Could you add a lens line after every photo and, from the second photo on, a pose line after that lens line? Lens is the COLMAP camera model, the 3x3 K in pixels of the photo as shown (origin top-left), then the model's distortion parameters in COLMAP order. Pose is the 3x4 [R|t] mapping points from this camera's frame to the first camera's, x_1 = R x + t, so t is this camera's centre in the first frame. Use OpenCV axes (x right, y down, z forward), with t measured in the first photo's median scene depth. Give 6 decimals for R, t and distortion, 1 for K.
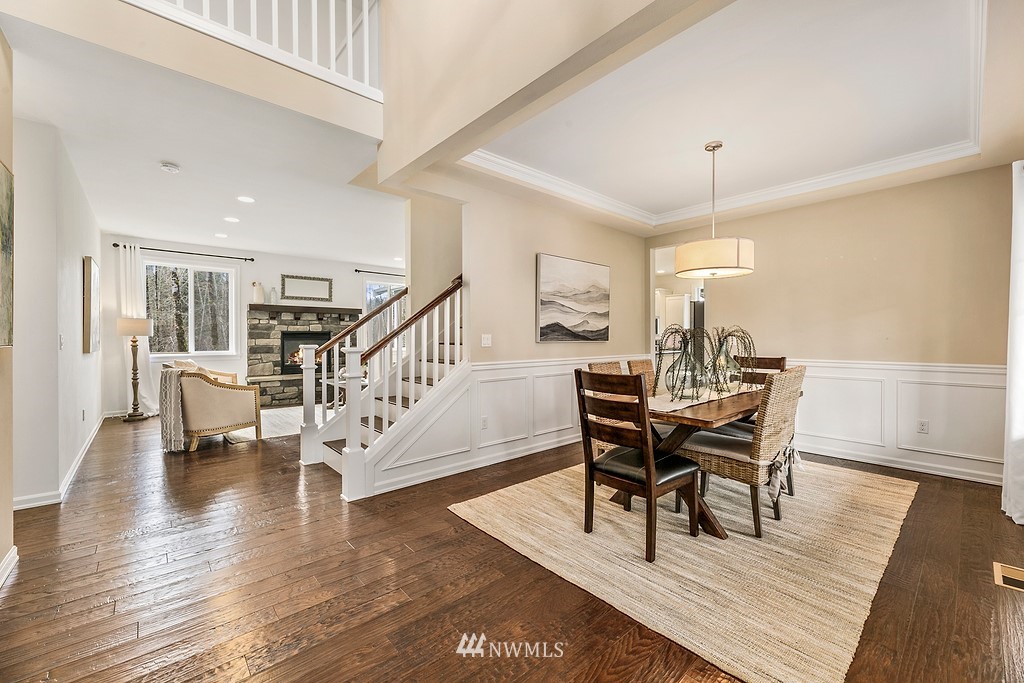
lens RADIAL K [[408.0, 0, 512.0], [0, 408.0, 341.5], [0, 0, 1]] dist [0.000062, 0.000026]
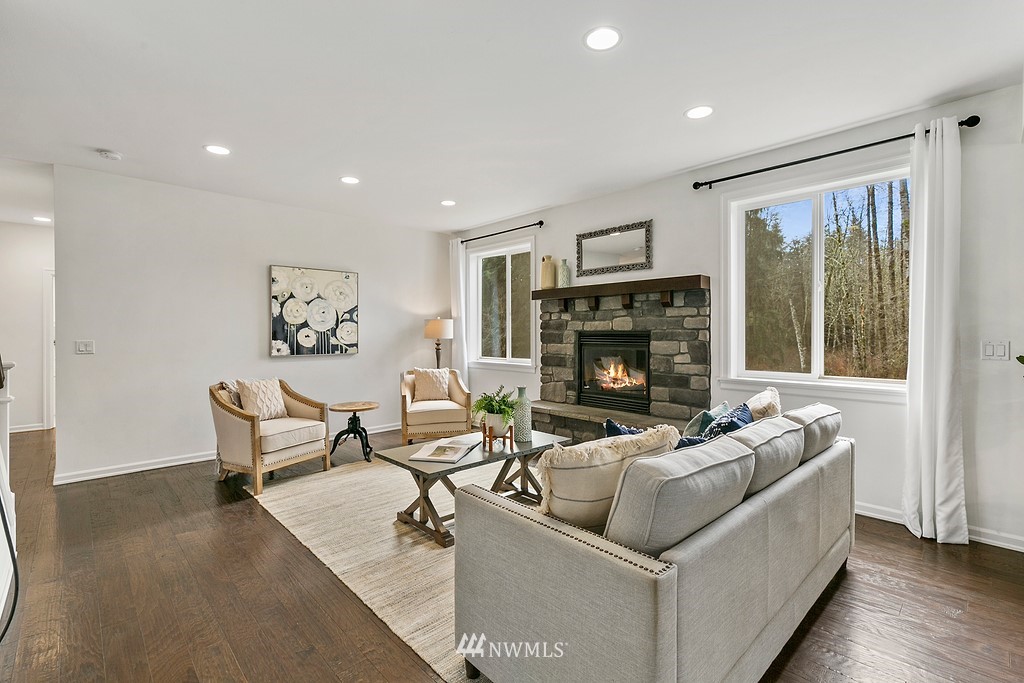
lens RADIAL K [[467.1, 0, 512.0], [0, 467.1, 341.5], [0, 0, 1]] dist [0.000169, 0.000053]
pose [[0.027195, 0.015552, -0.999509, 0.109858], [-0.012479, 0.999806, 0.015217, -0.019251], [0.999552, 0.012059, 0.027383, 0.884418]]
